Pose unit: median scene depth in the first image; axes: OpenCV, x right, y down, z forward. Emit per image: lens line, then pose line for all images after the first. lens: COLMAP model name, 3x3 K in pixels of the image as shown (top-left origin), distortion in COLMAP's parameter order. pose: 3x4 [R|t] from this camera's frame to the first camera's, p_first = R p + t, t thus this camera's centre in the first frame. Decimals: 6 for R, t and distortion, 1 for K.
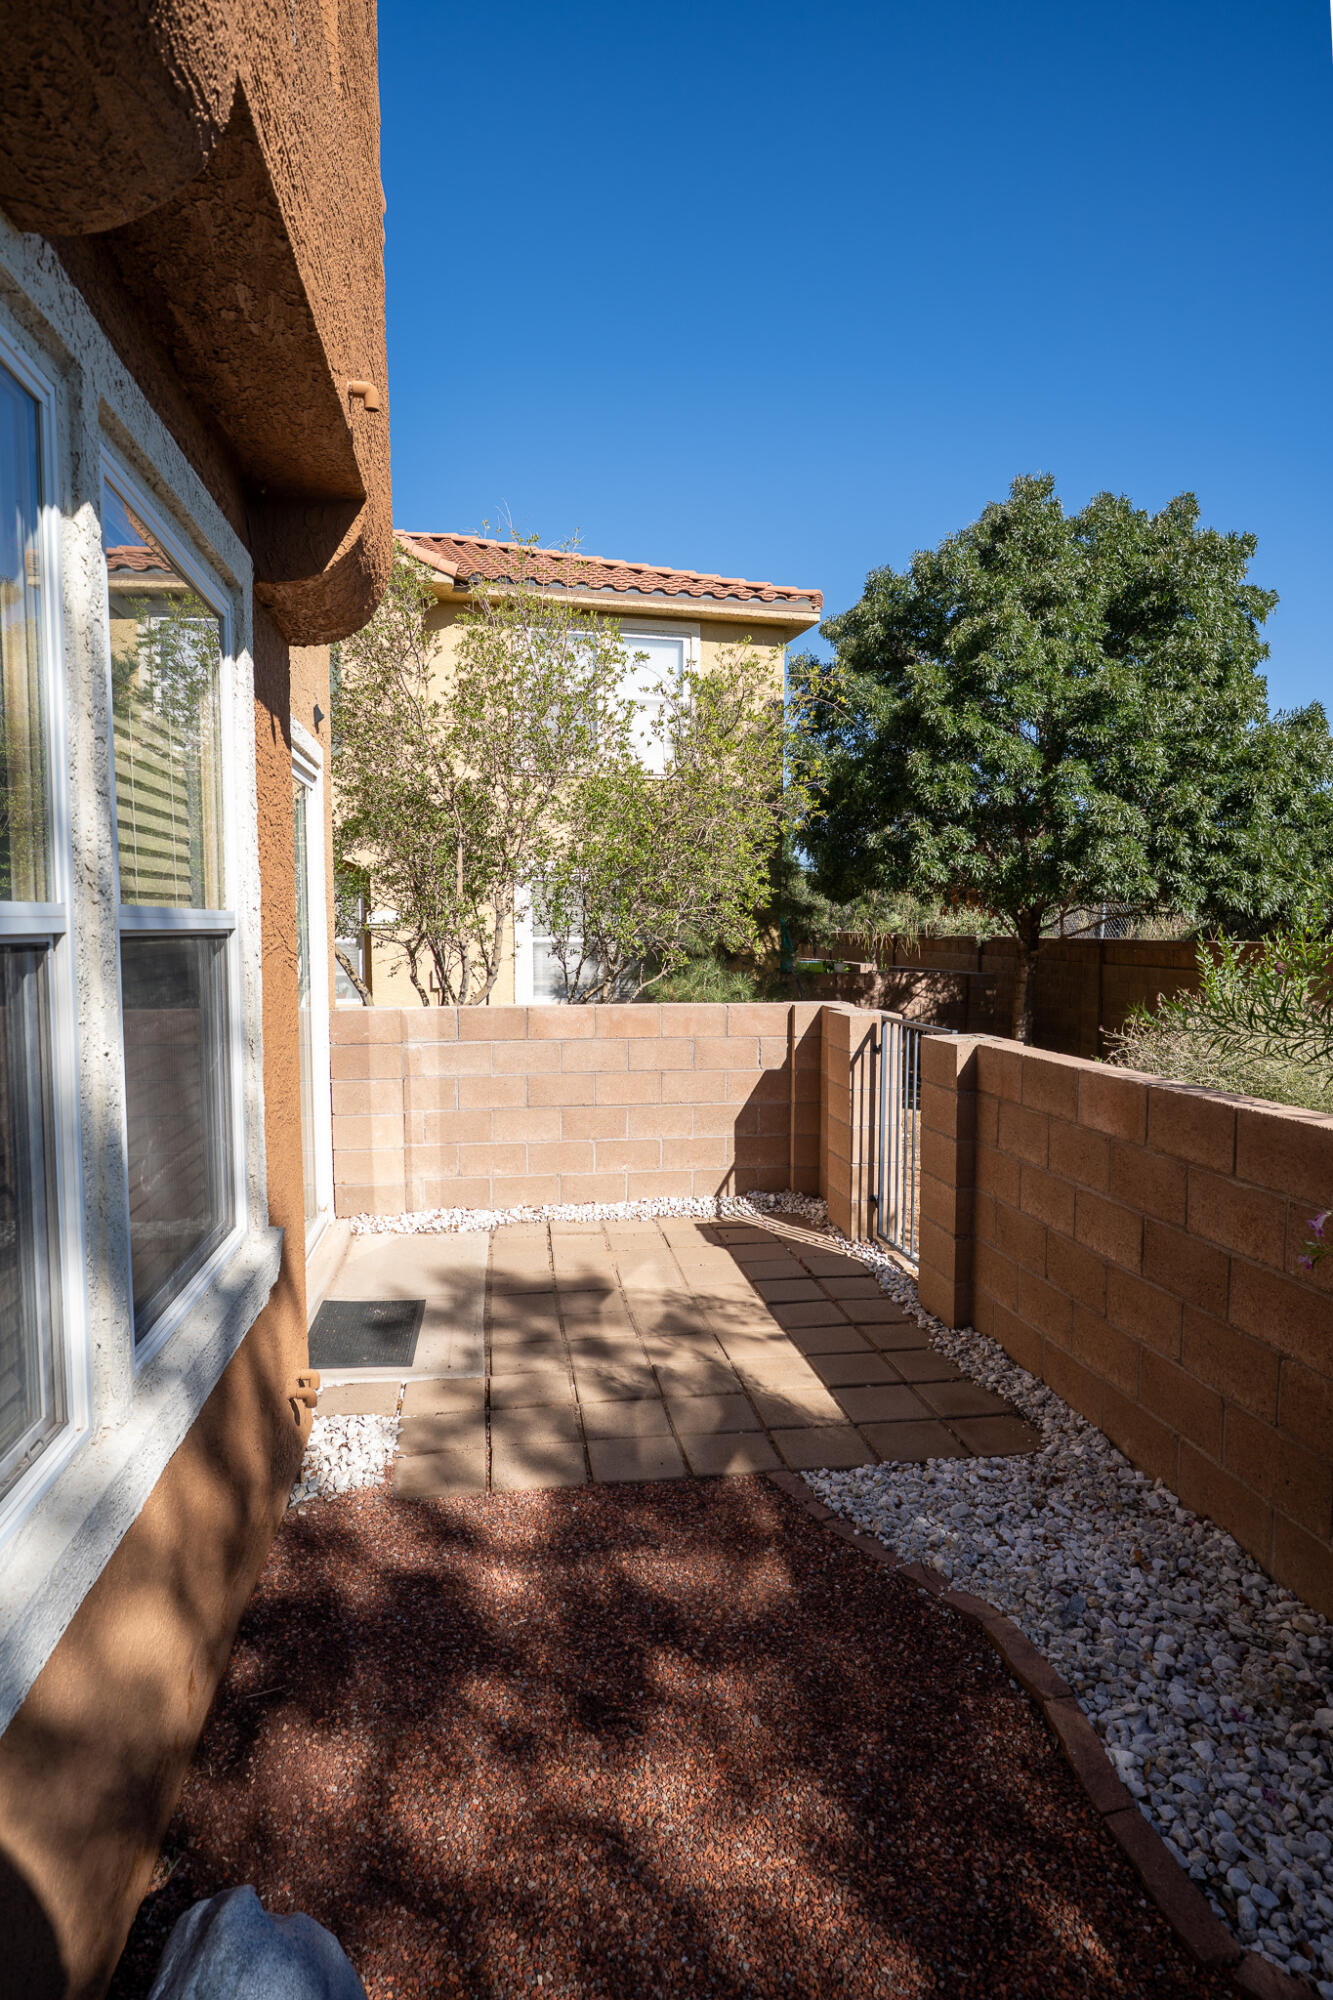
lens RADIAL K [[1087.2, 0, 666.5], [0, 1087.2, 1000.0], [0, 0, 1]] dist [-0.004655, 0.001642]
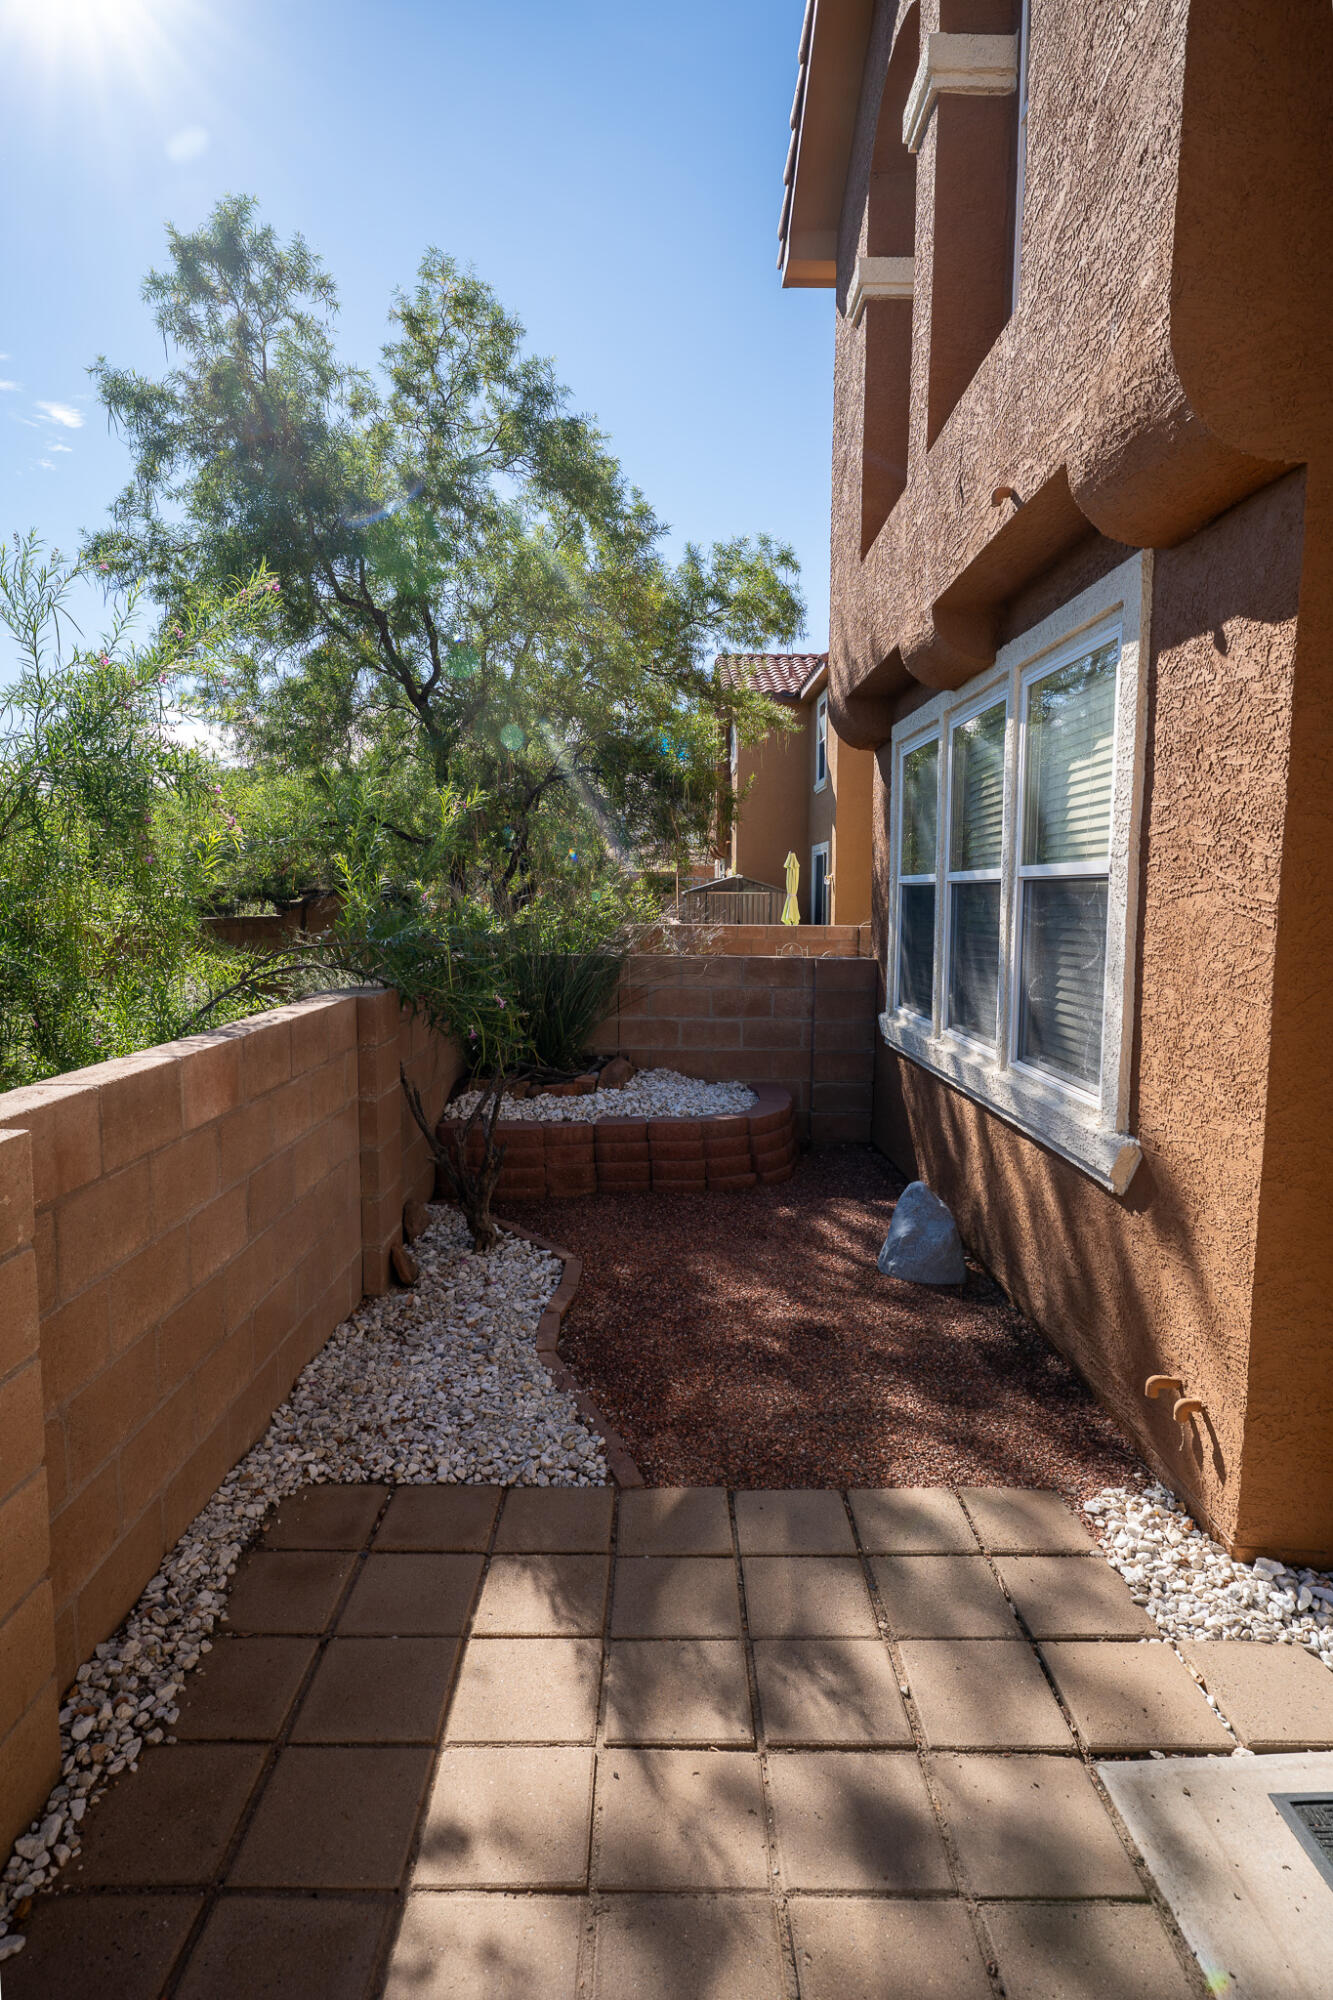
lens RADIAL K [[1087.2, 0, 666.5], [0, 1087.2, 1000.0], [0, 0, 1]] dist [-0.004655, 0.001642]
pose [[-0.989055, -0.019930, 0.146198, -0.044680], [0.004252, 0.986575, 0.163254, -0.094363], [-0.147489, 0.162089, -0.975692, 1.755510]]
